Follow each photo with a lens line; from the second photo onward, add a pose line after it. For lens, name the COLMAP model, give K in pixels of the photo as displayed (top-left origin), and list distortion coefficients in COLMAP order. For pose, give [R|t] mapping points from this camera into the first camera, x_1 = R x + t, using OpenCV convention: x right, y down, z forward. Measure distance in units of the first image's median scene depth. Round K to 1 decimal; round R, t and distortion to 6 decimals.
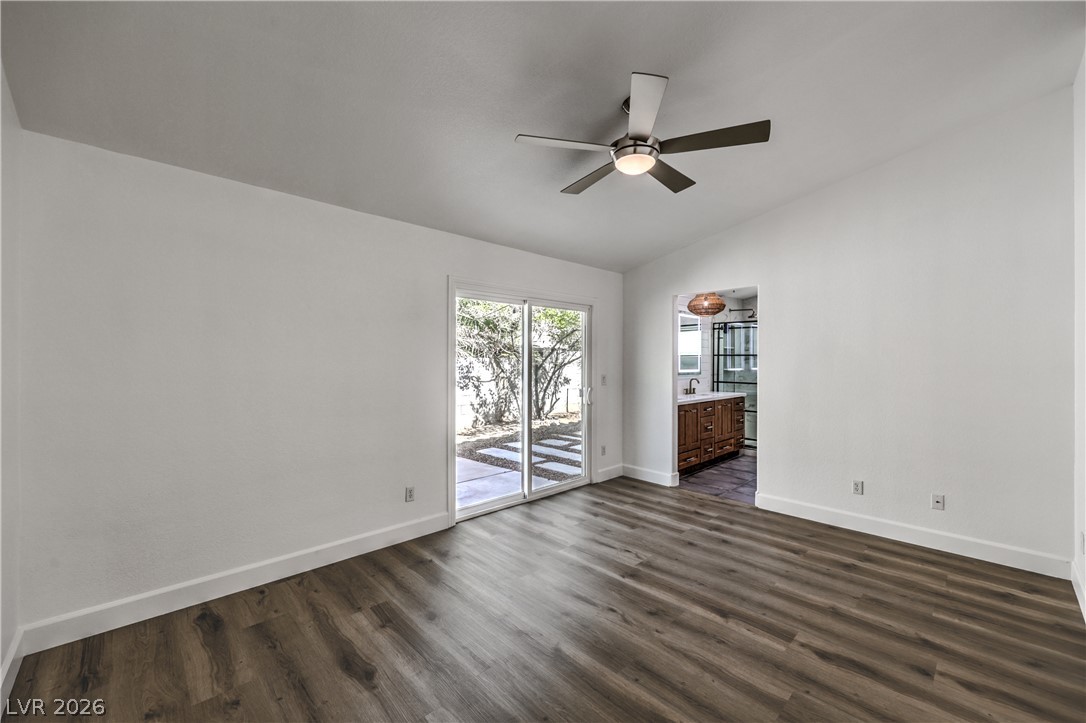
lens RADIAL K [[439.2, 0, 553.0], [0, 439.2, 372.7], [0, 0, 1]] dist [-0.003830, 0.000660]
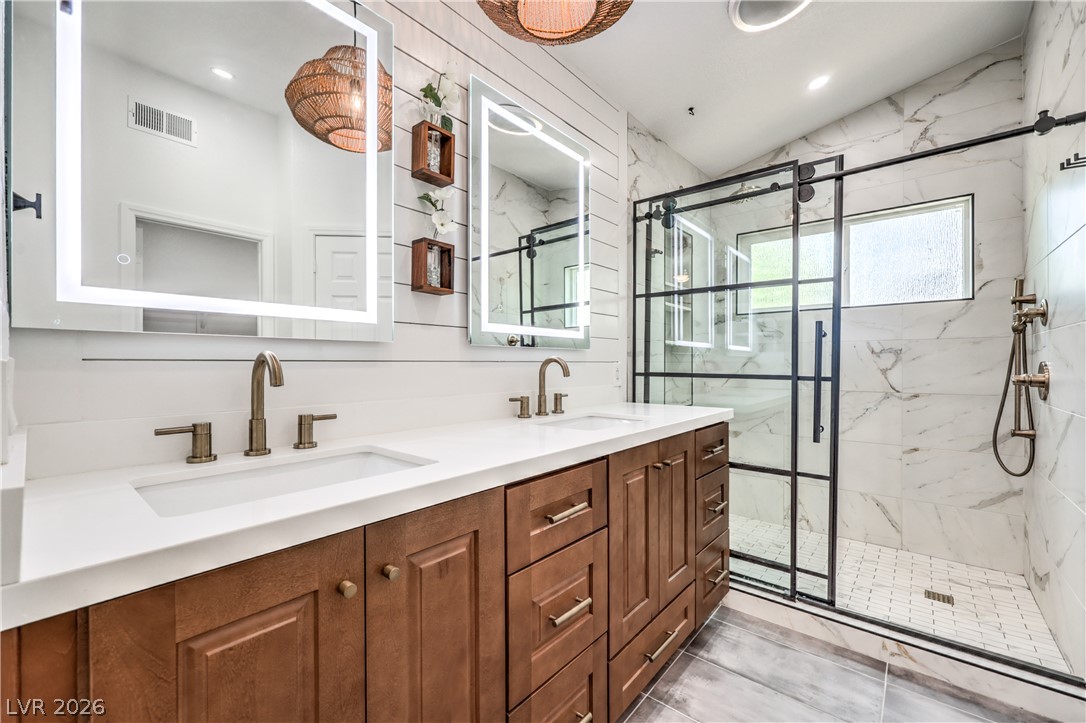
lens RADIAL K [[439.2, 0, 539.3], [0, 439.2, 363.9], [0, 0, 1]] dist [-0.003830, 0.000660]
pose [[0.997506, 0.007148, 0.070219, 0.267994], [-0.006115, 0.999870, -0.014907, 0.018559], [-0.070317, 0.014440, 0.997420, 0.664223]]
